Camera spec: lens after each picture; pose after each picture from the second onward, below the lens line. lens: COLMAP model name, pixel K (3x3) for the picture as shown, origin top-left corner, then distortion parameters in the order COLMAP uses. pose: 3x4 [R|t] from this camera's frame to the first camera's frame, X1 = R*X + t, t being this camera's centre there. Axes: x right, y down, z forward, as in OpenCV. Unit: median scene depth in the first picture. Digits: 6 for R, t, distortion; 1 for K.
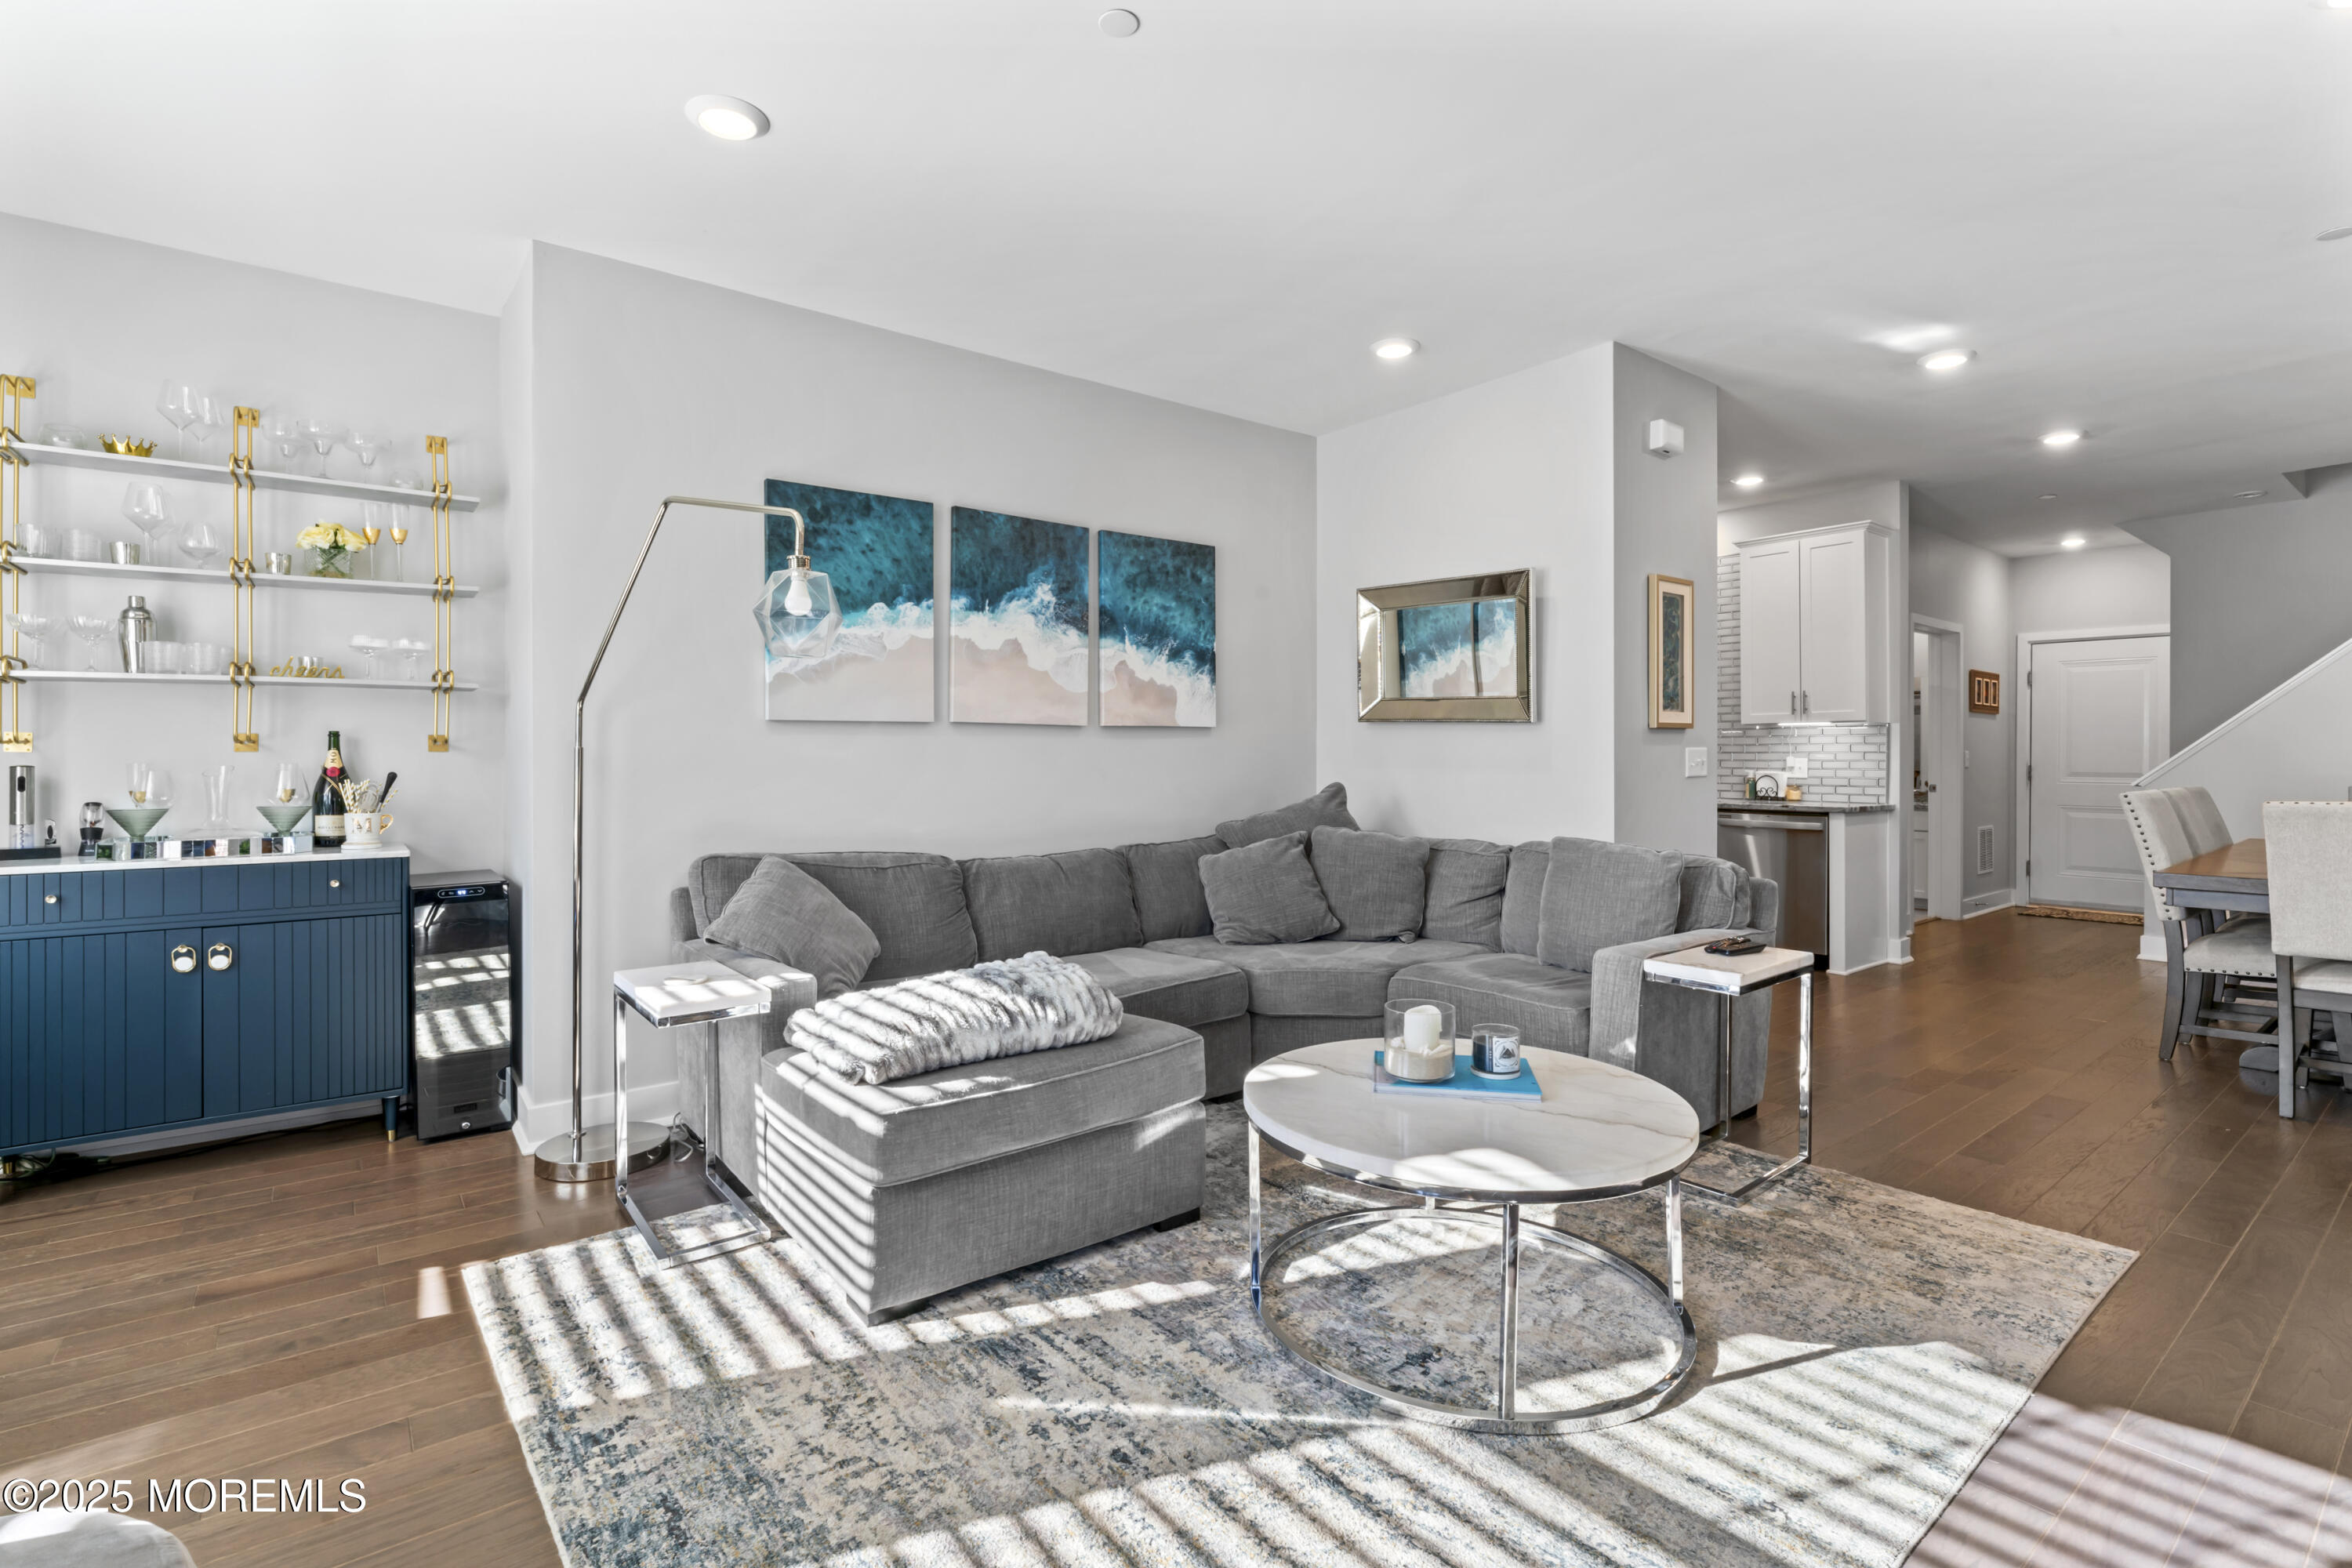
lens RADIAL K [[1088.4, 0, 1173.0], [0, 1088.4, 760.5], [0, 0, 1]] dist [-0.000736, -0.000820]
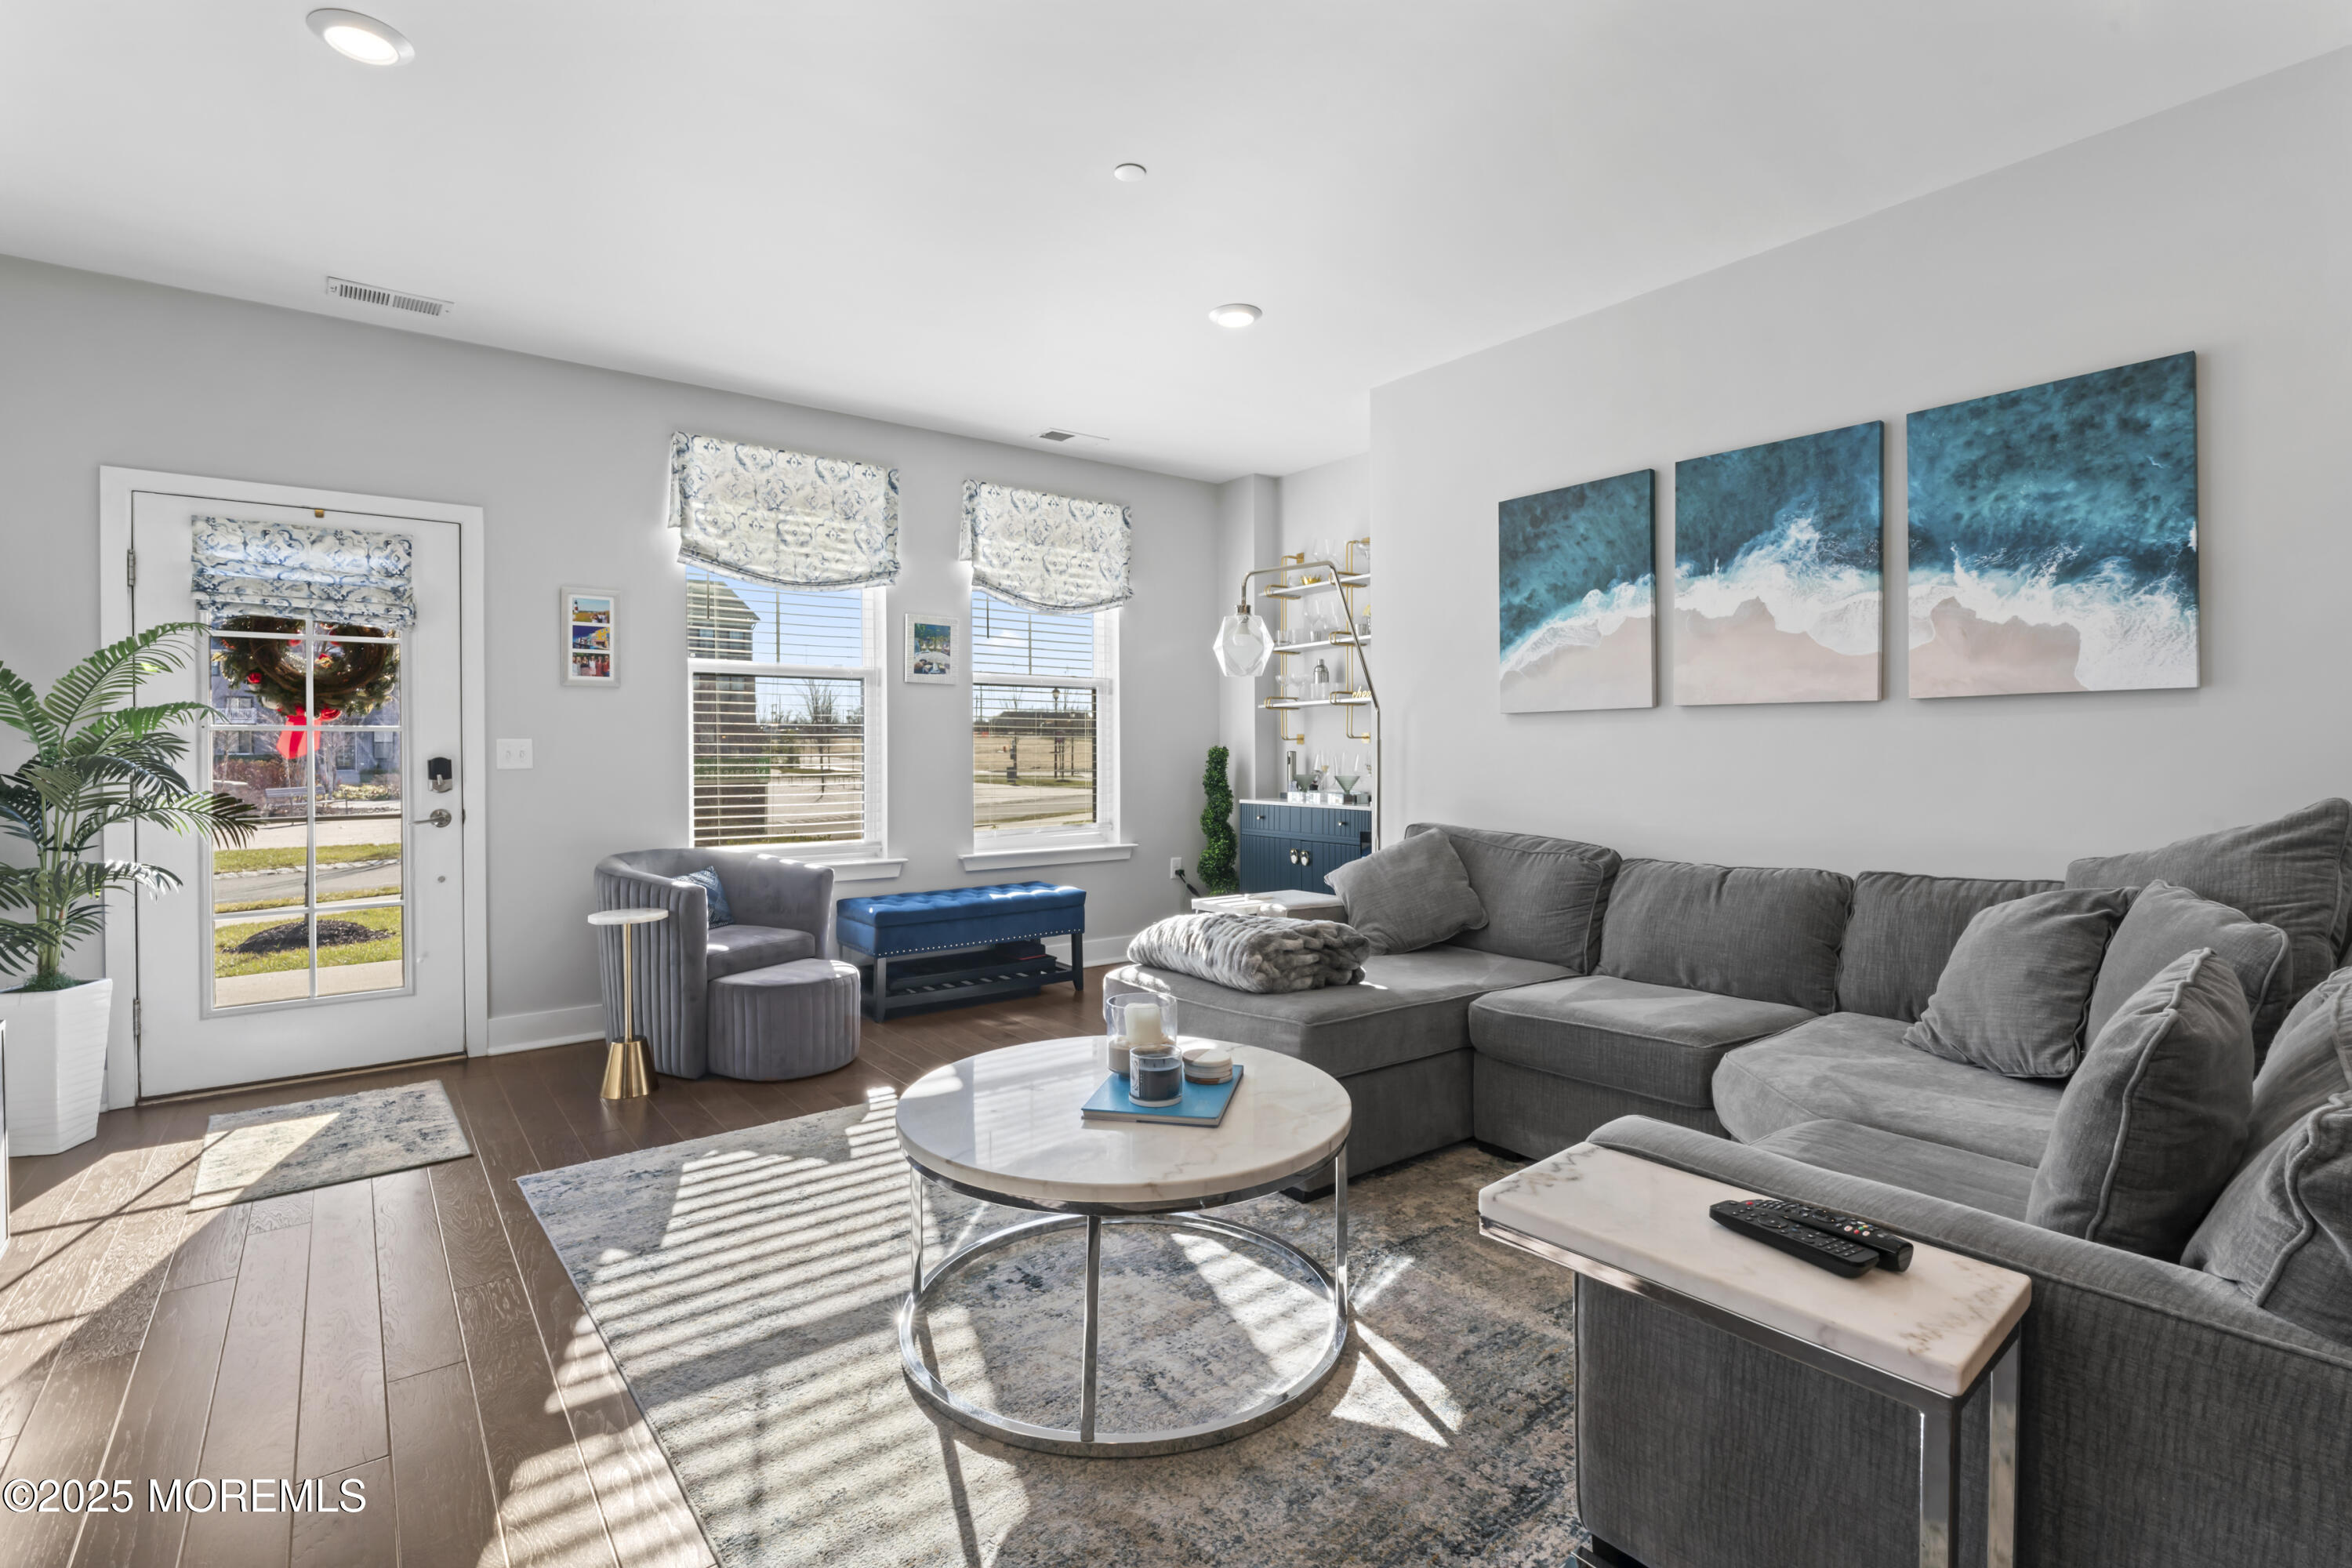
lens RADIAL K [[1088.4, 0, 1161.1], [0, 1088.4, 752.9], [0, 0, 1]] dist [-0.000736, -0.000820]
pose [[-0.019779, 0.004013, -0.999796, 0.690251], [-0.001590, 0.999991, 0.004045, -0.000009], [0.999803, 0.001670, -0.019772, 0.593288]]
